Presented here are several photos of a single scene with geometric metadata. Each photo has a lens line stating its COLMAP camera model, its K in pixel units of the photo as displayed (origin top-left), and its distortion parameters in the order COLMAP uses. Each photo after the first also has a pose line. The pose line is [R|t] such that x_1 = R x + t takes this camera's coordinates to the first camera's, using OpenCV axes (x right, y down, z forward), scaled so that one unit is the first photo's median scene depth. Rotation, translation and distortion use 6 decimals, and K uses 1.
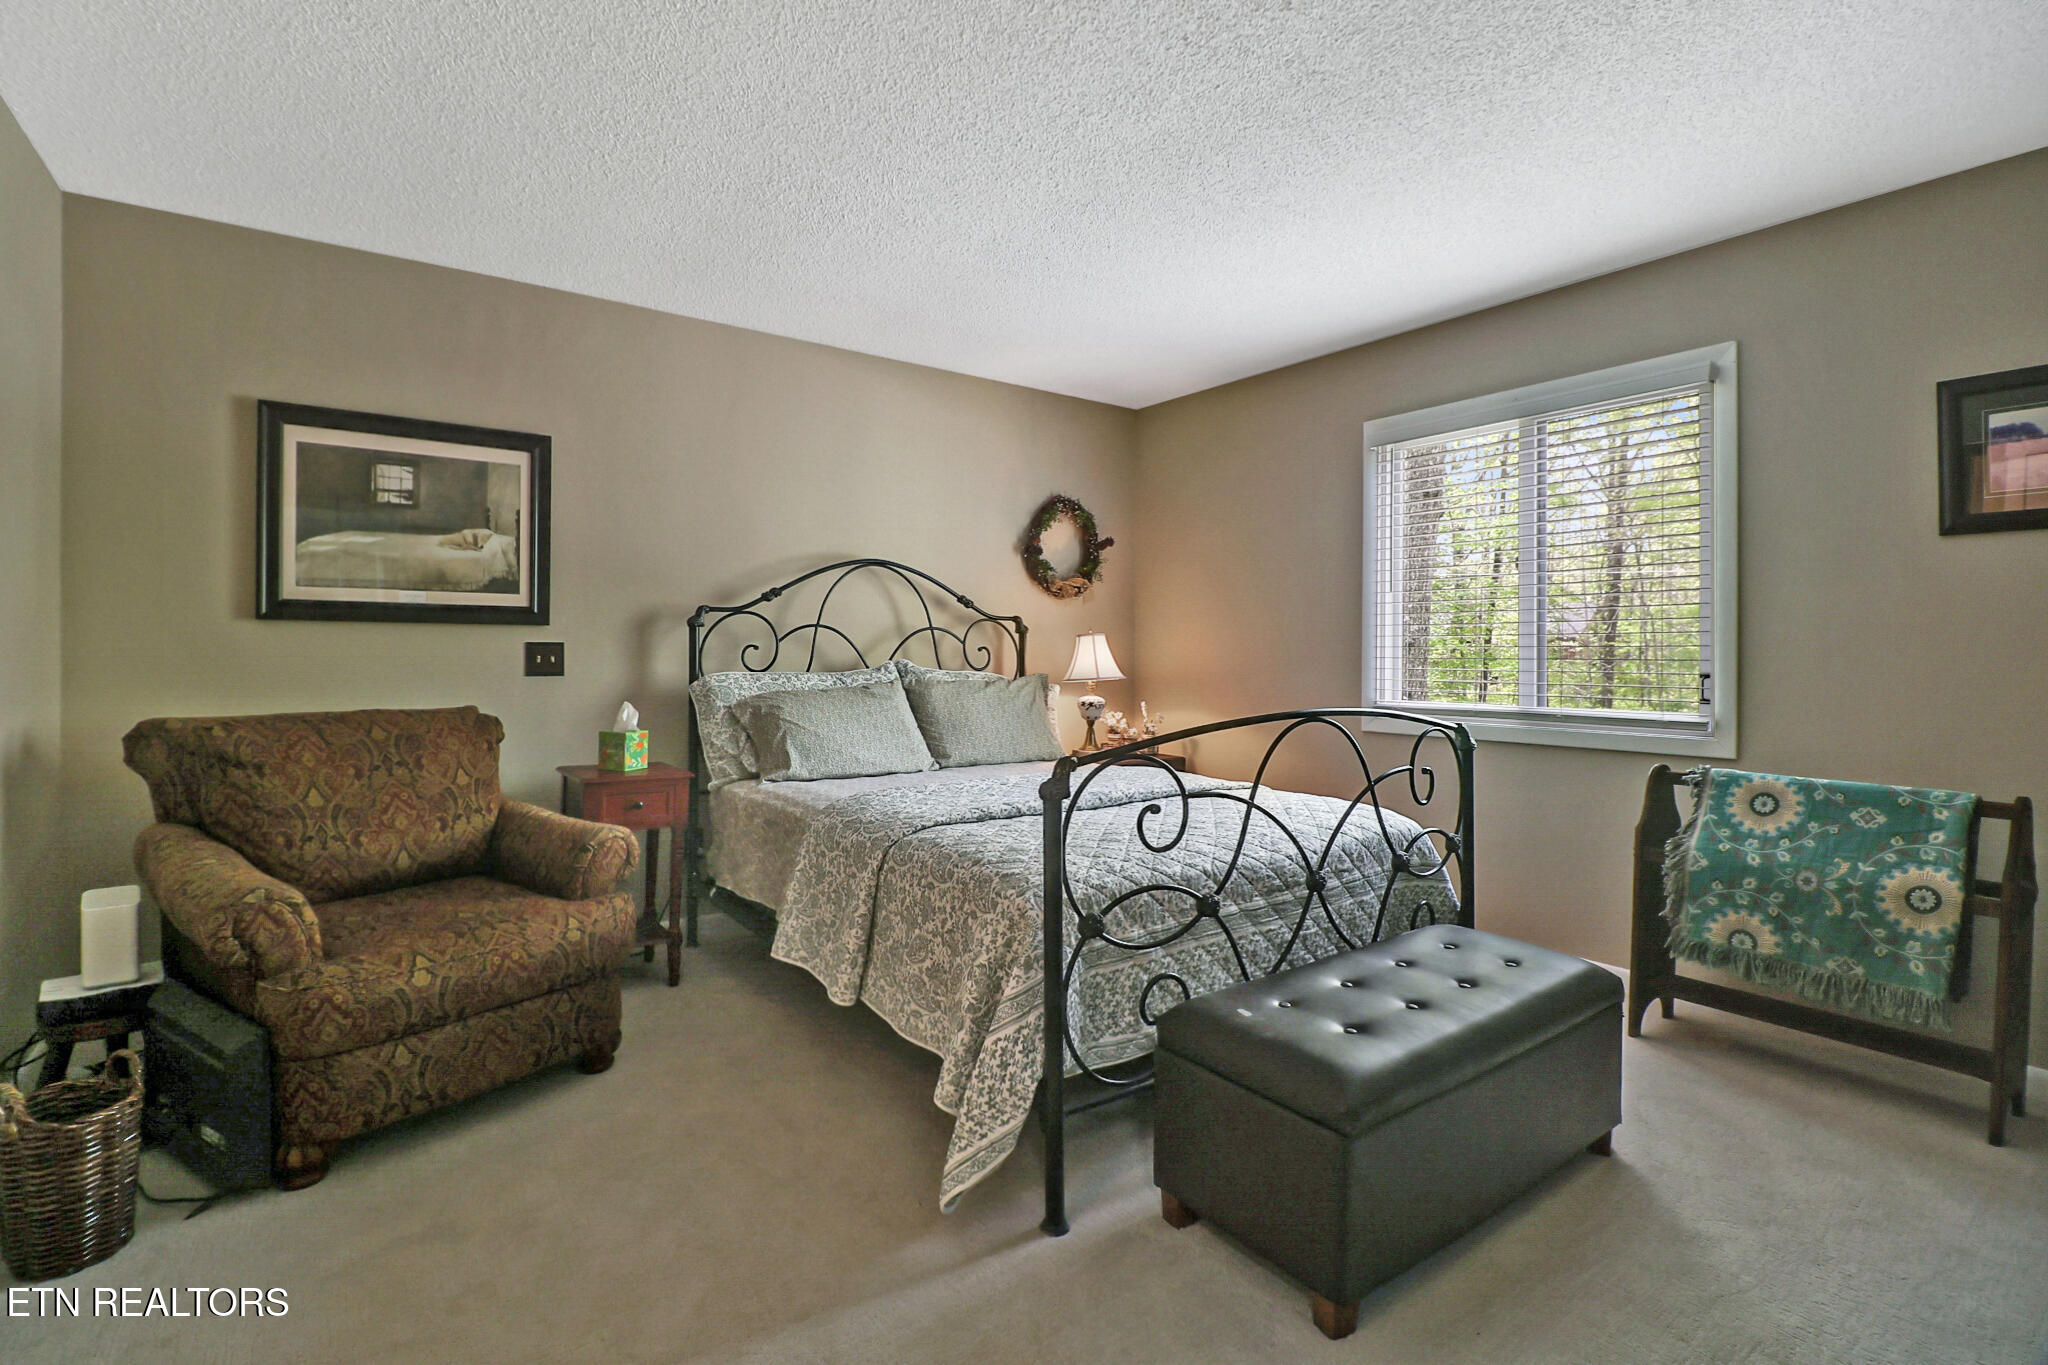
lens RADIAL K [[940.7, 0, 1026.4], [0, 940.7, 667.6], [0, 0, 1]] dist [0.000887, -0.000212]
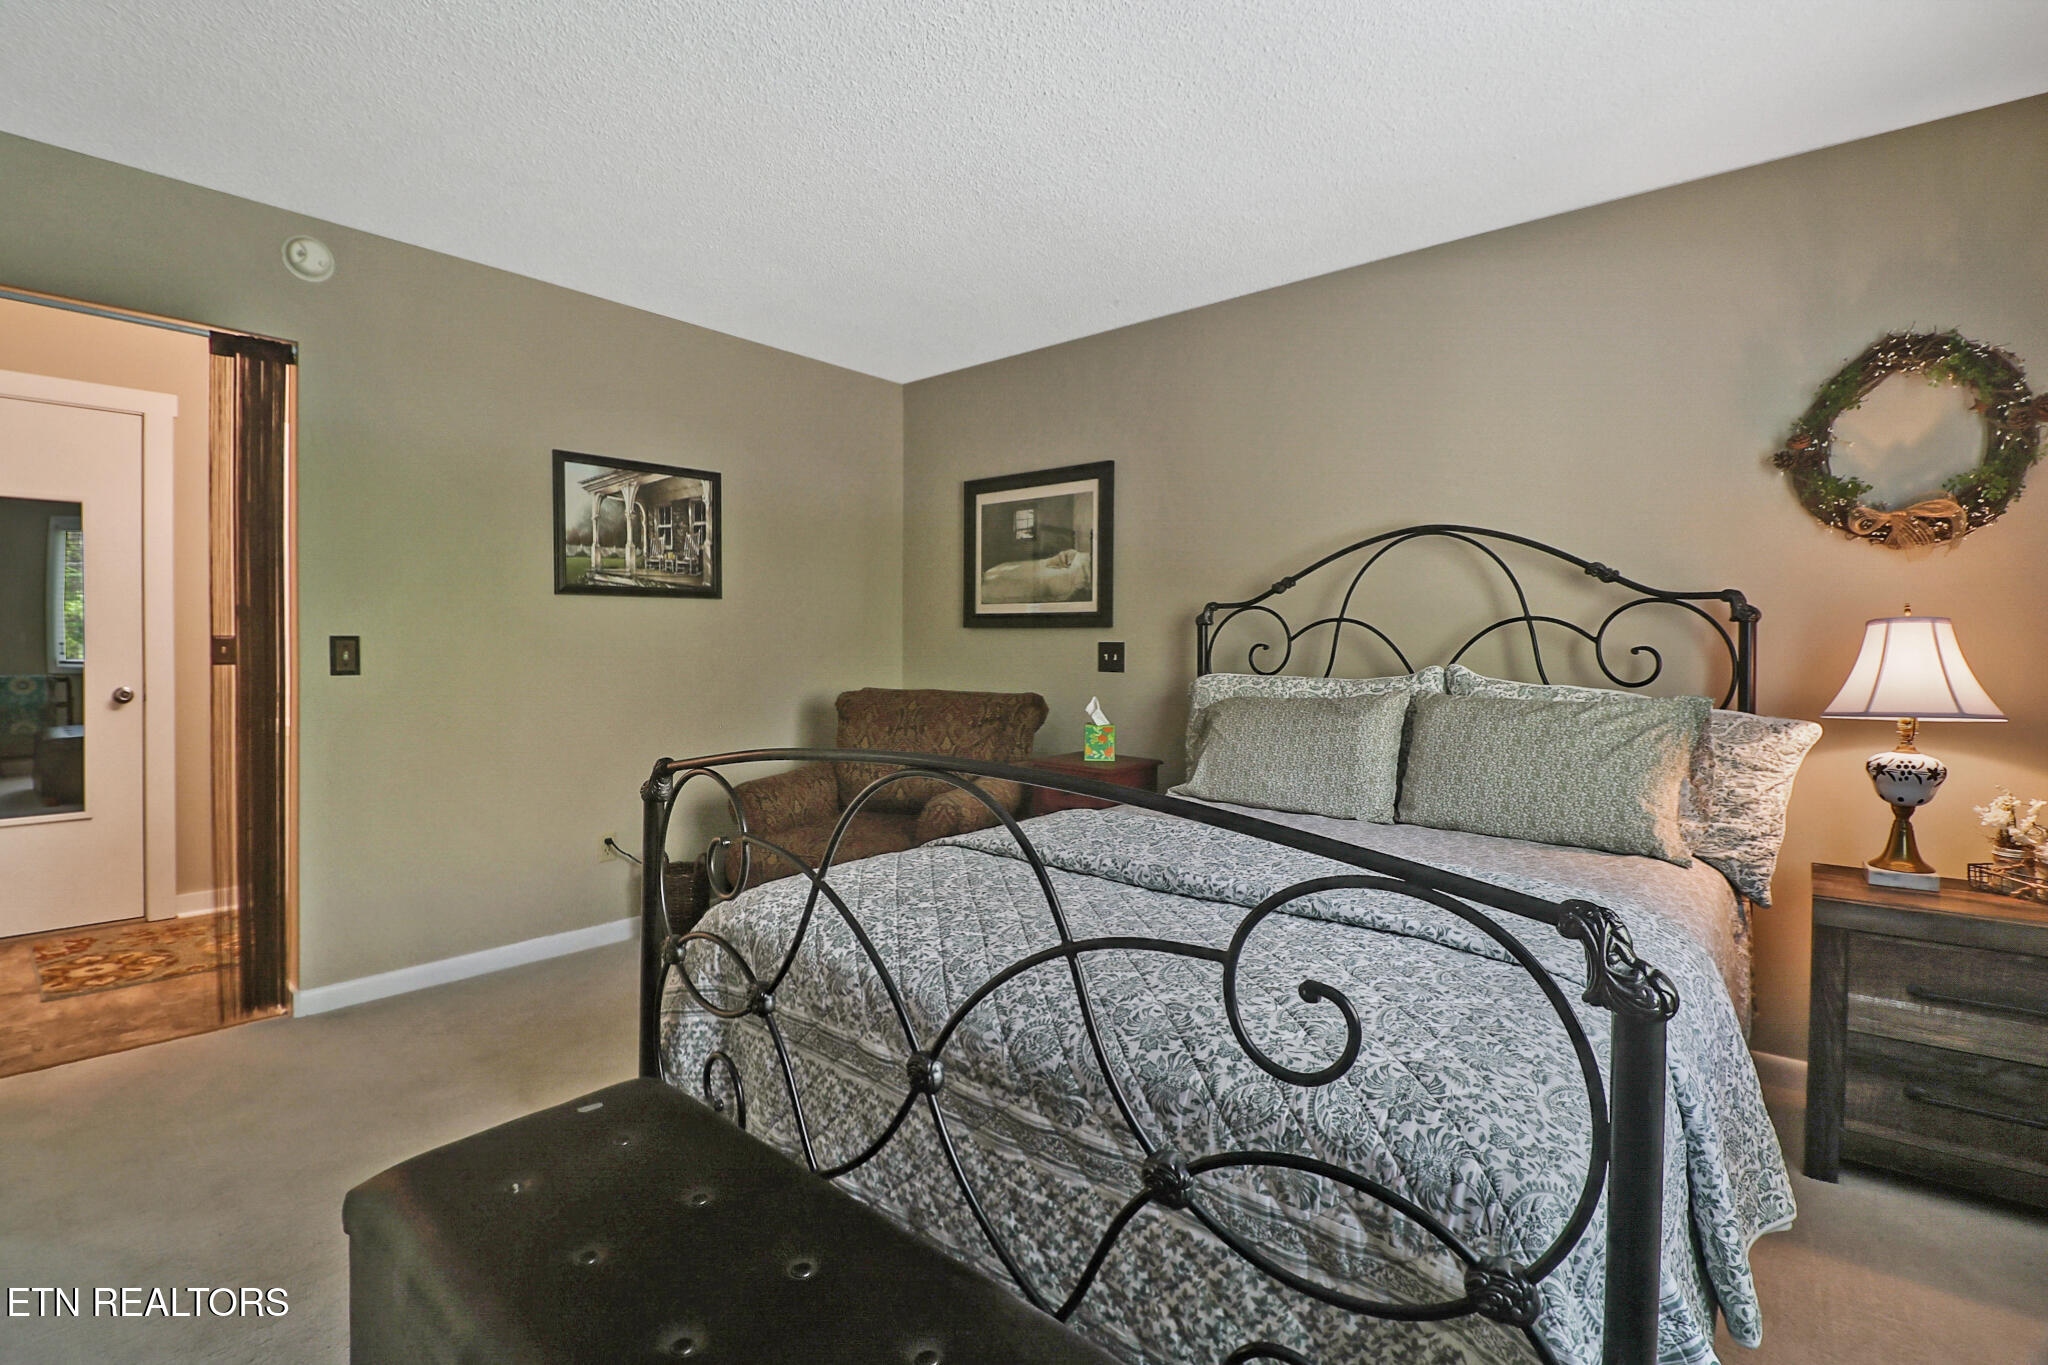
lens RADIAL K [[940.7, 0, 1027.2], [0, 940.7, 670.2], [0, 0, 1]] dist [0.000887, -0.000212]
pose [[0.230099, 0.017264, -0.973014, 0.570423], [-0.029981, 0.999494, 0.010644, -0.002837], [0.972705, 0.026723, 0.230501, 0.645360]]
